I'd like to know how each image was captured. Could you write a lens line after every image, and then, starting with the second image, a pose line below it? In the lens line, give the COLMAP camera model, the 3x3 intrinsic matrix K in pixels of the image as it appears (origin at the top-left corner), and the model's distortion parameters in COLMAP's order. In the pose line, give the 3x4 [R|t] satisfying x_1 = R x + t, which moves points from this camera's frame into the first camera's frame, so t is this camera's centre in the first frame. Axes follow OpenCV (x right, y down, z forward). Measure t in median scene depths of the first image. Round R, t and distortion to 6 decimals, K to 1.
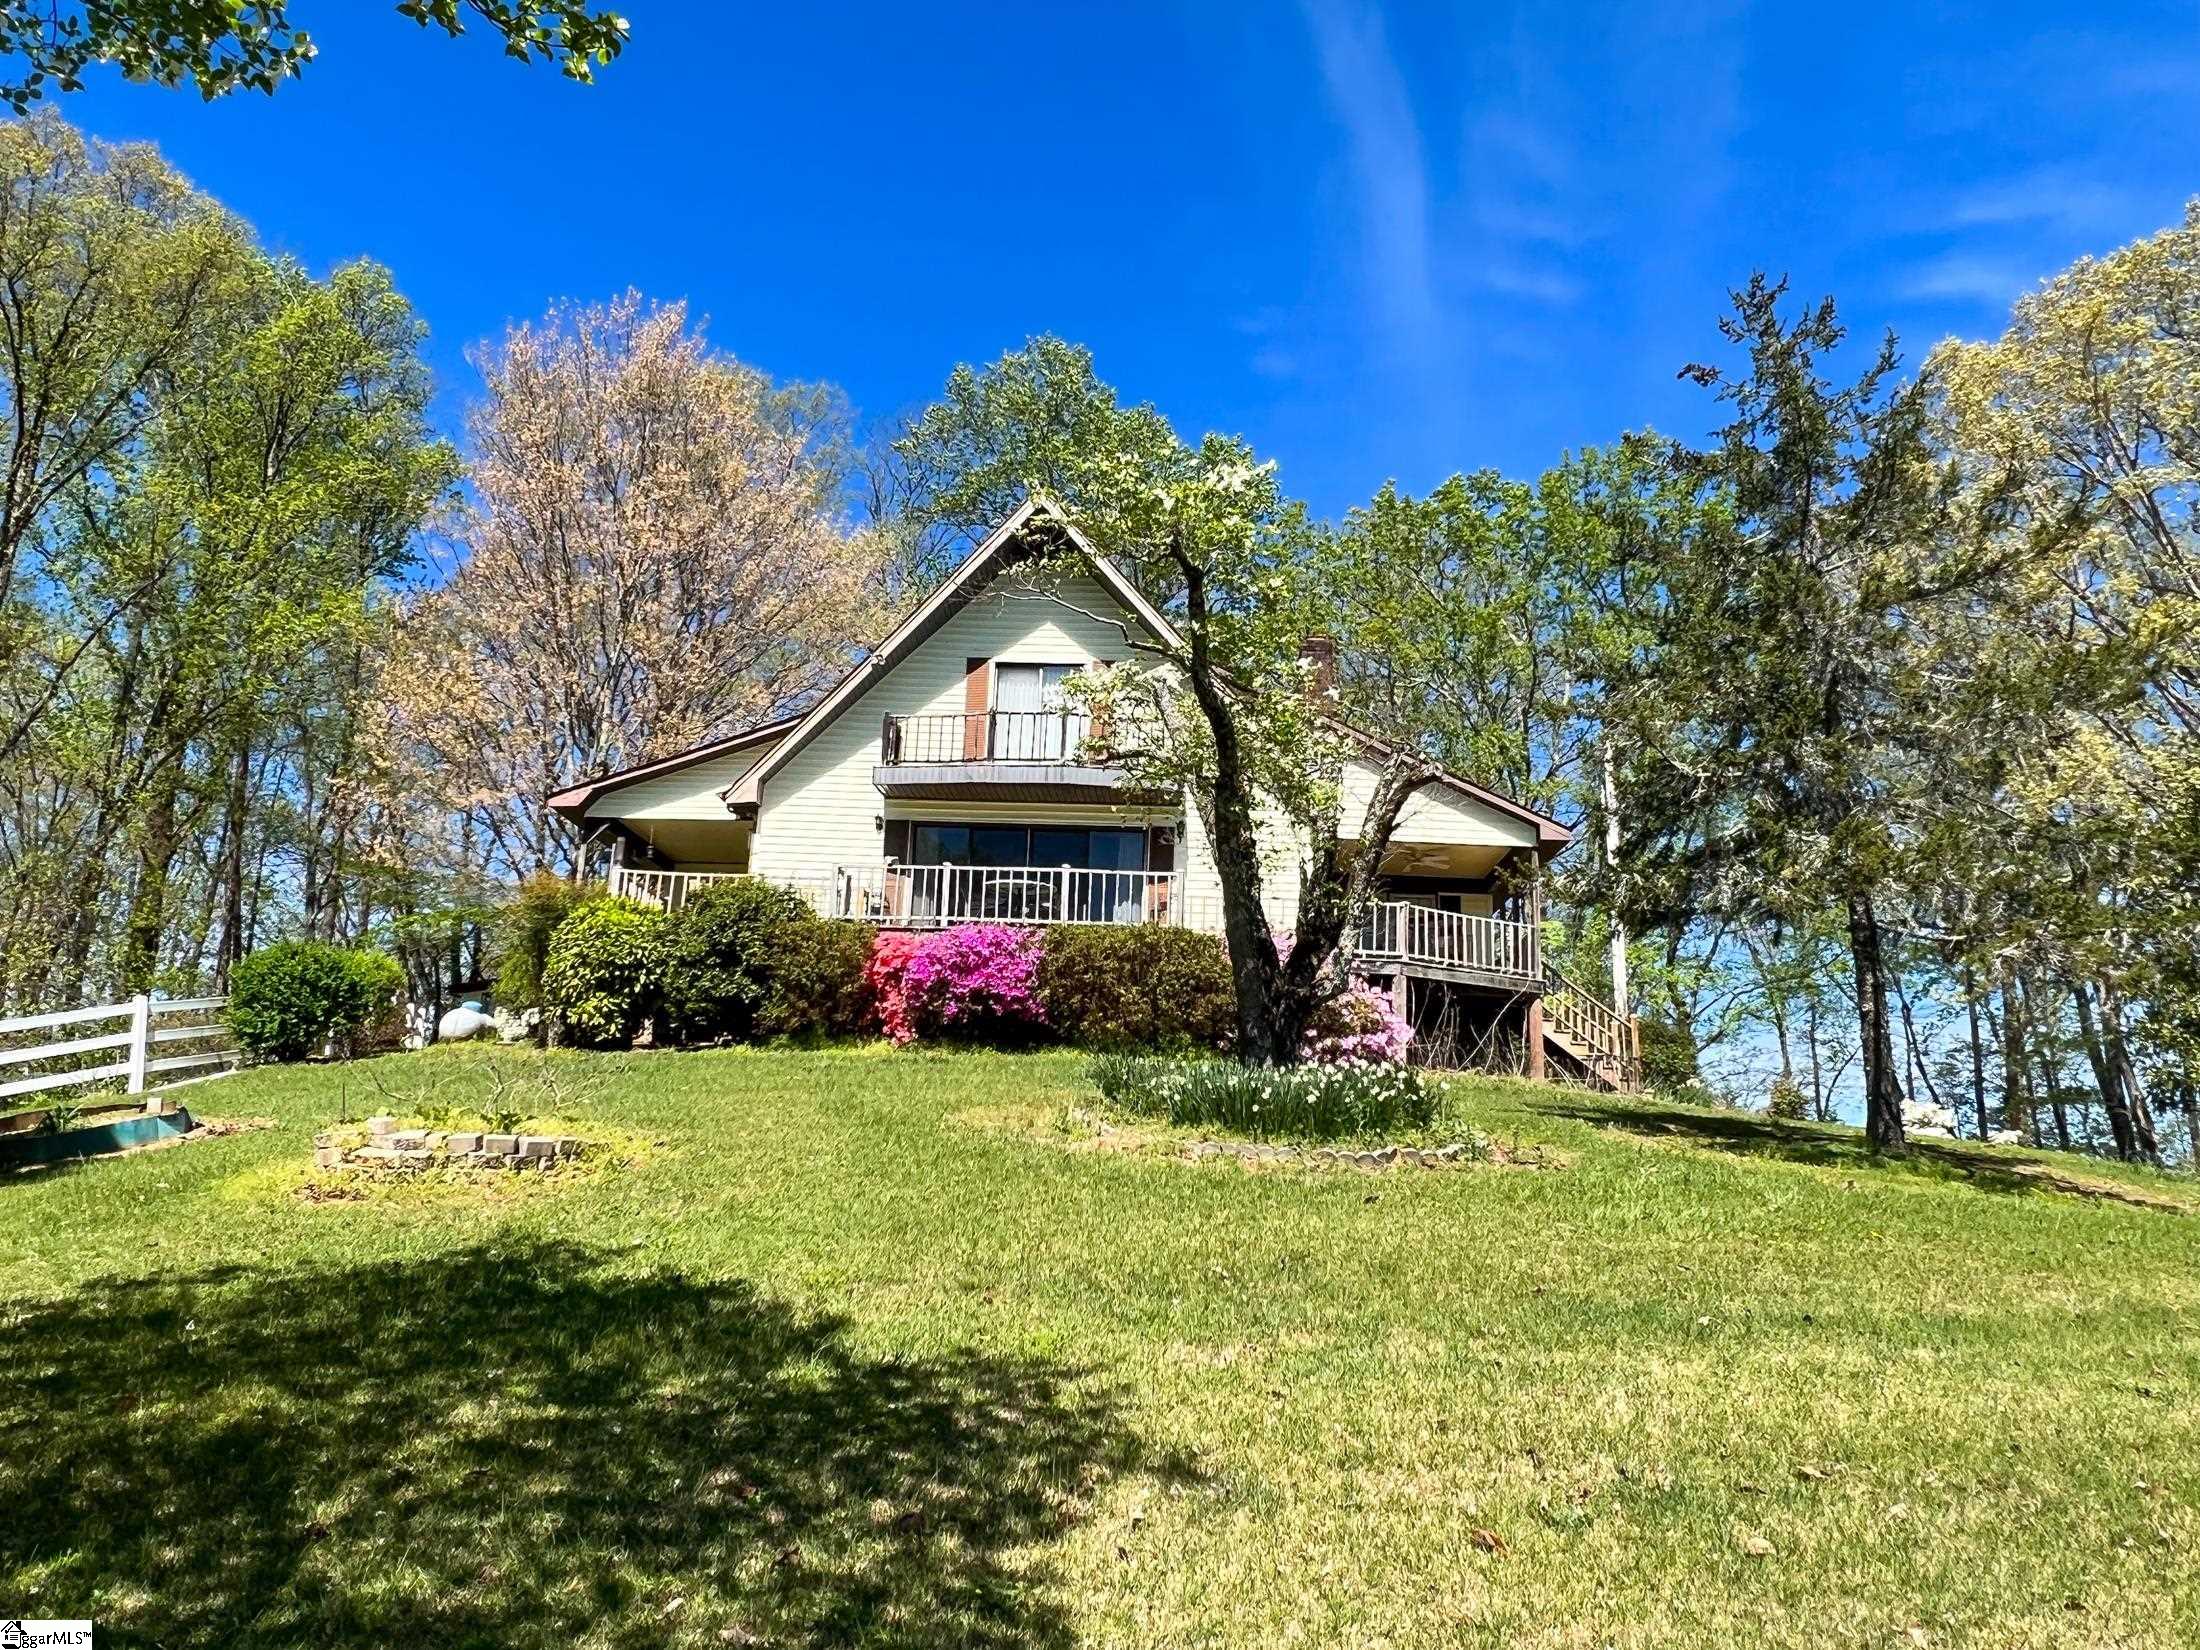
lens RADIAL K [[1559.3, 0, 1103.0], [0, 1559.3, 805.6], [0, 0, 1]] dist [-0.000704, -0.007216]
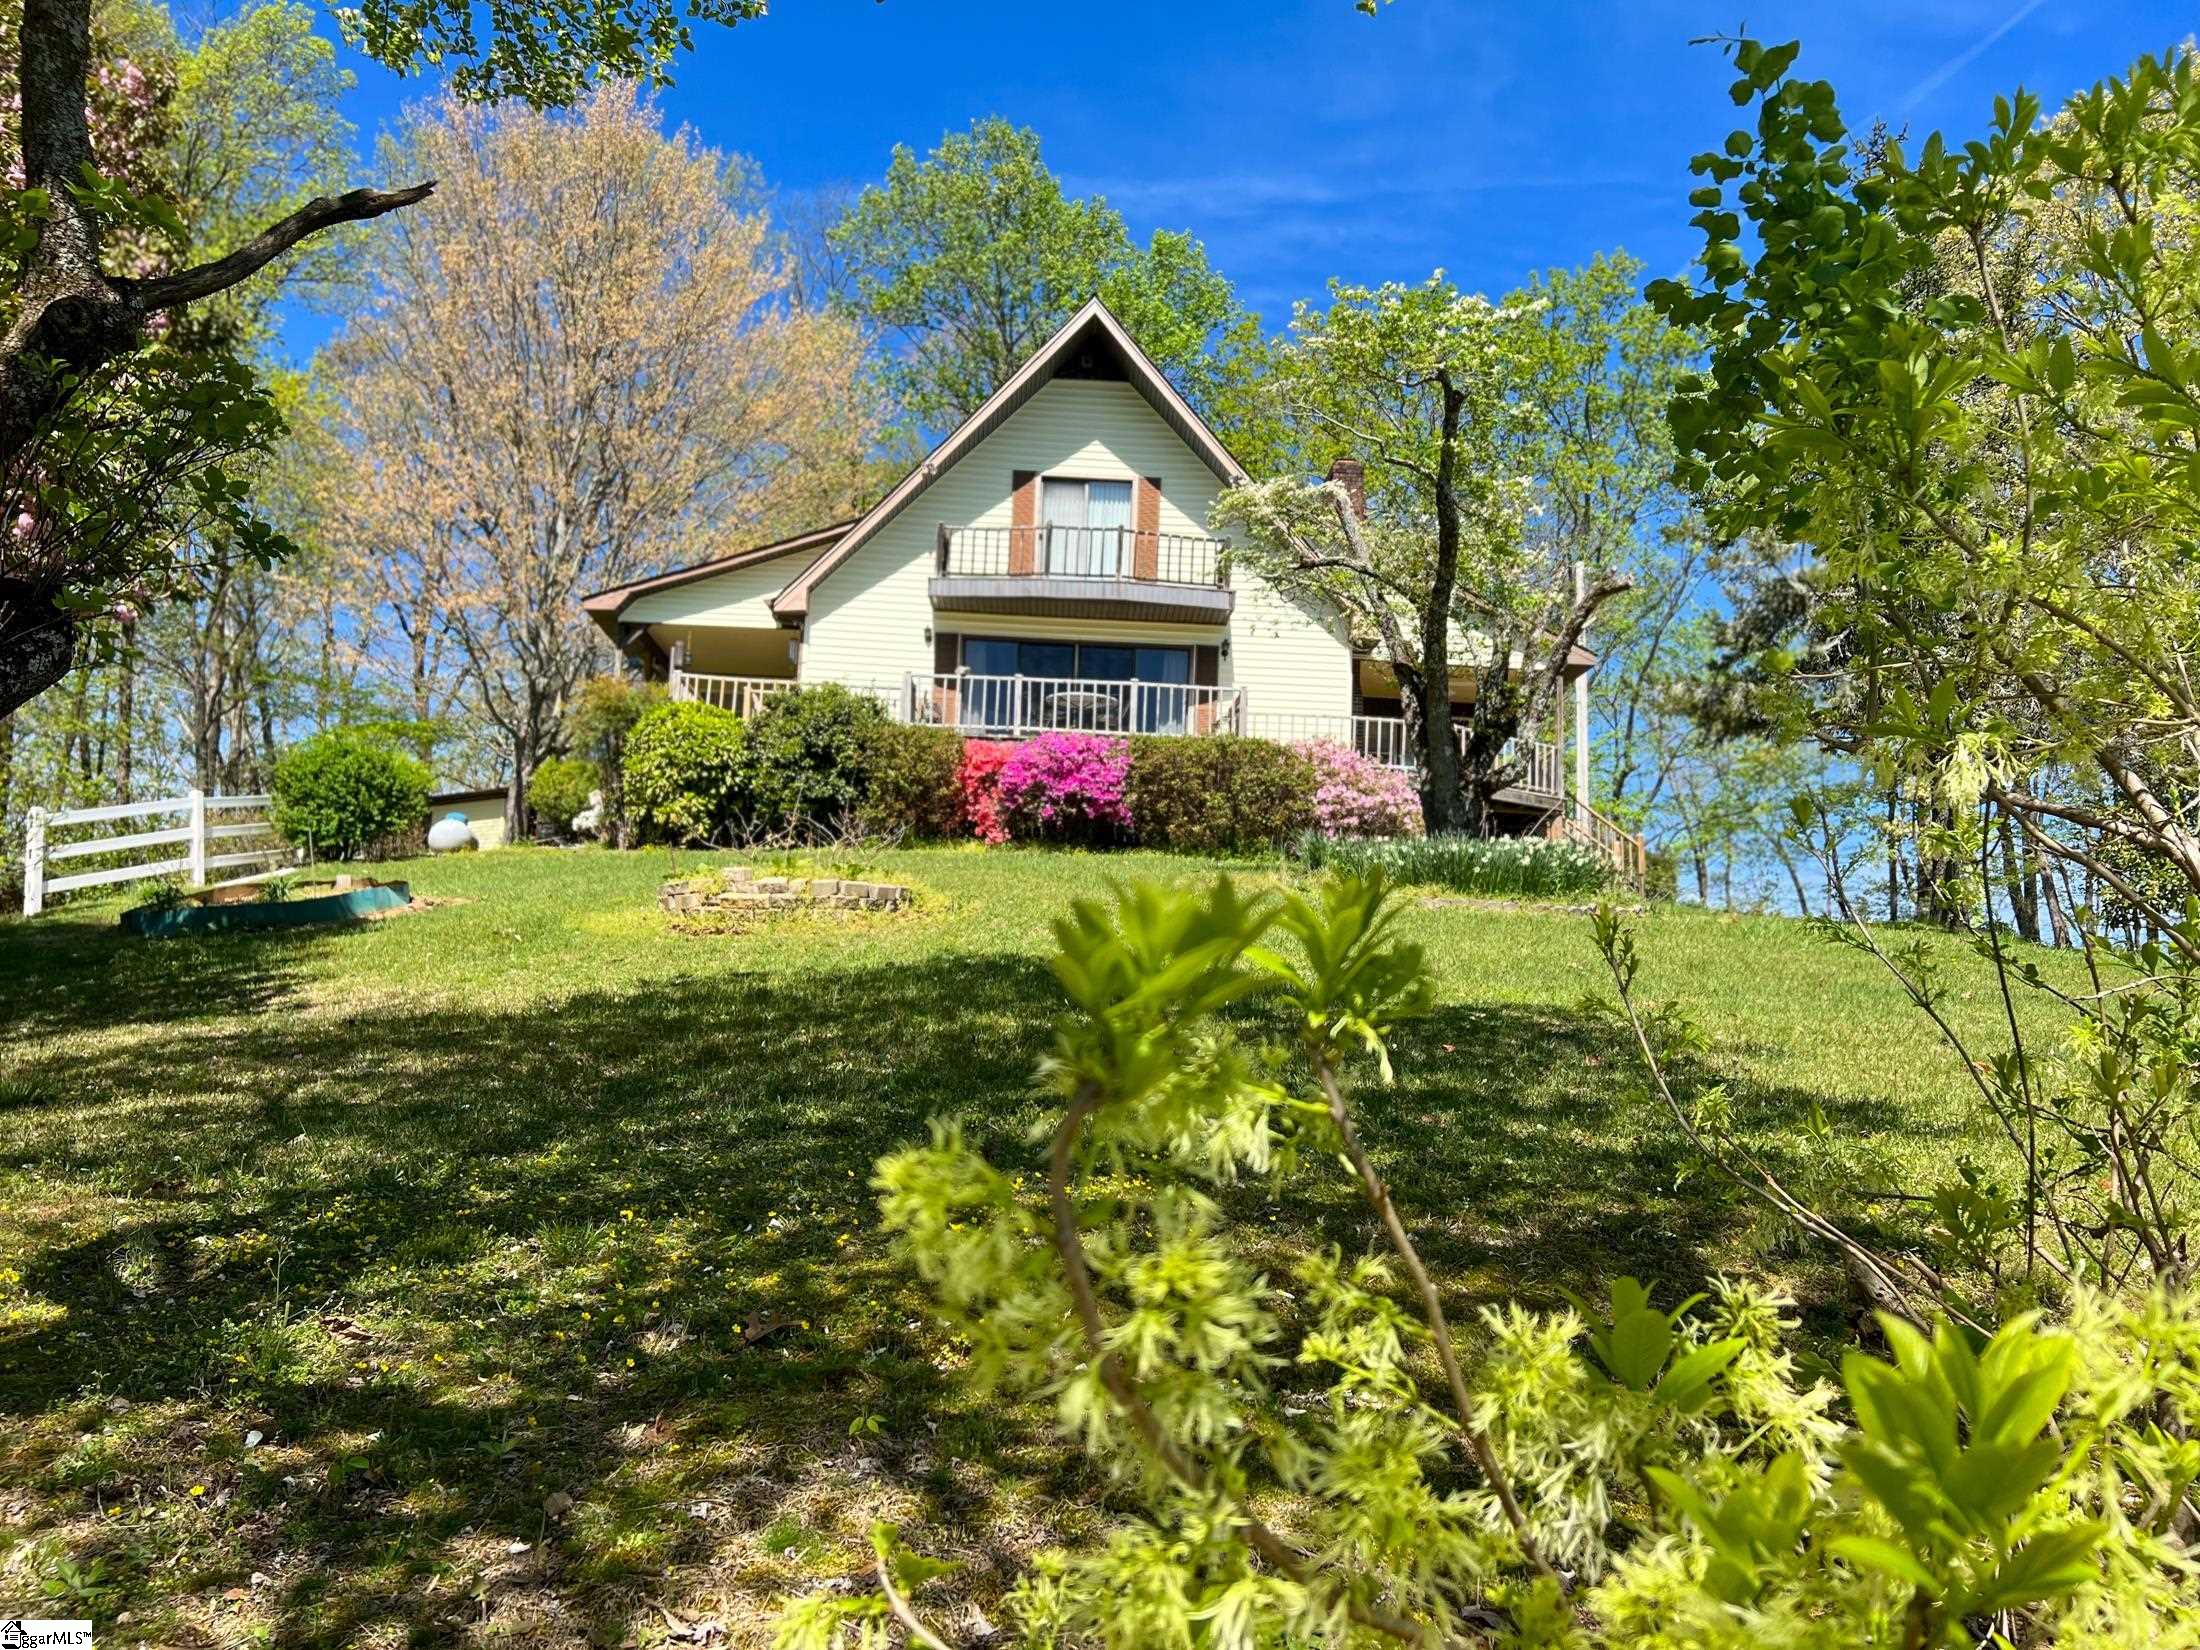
lens RADIAL K [[1685.5, 0, 1097.7], [0, 1685.5, 834.0], [0, 0, 1]] dist [0.048373, -0.056458]
pose [[0.992834, 0.011303, 0.118964, -0.184208], [-0.024145, 0.993958, 0.107068, 0.021790], [-0.117035, -0.109174, 0.987109, -0.115514]]
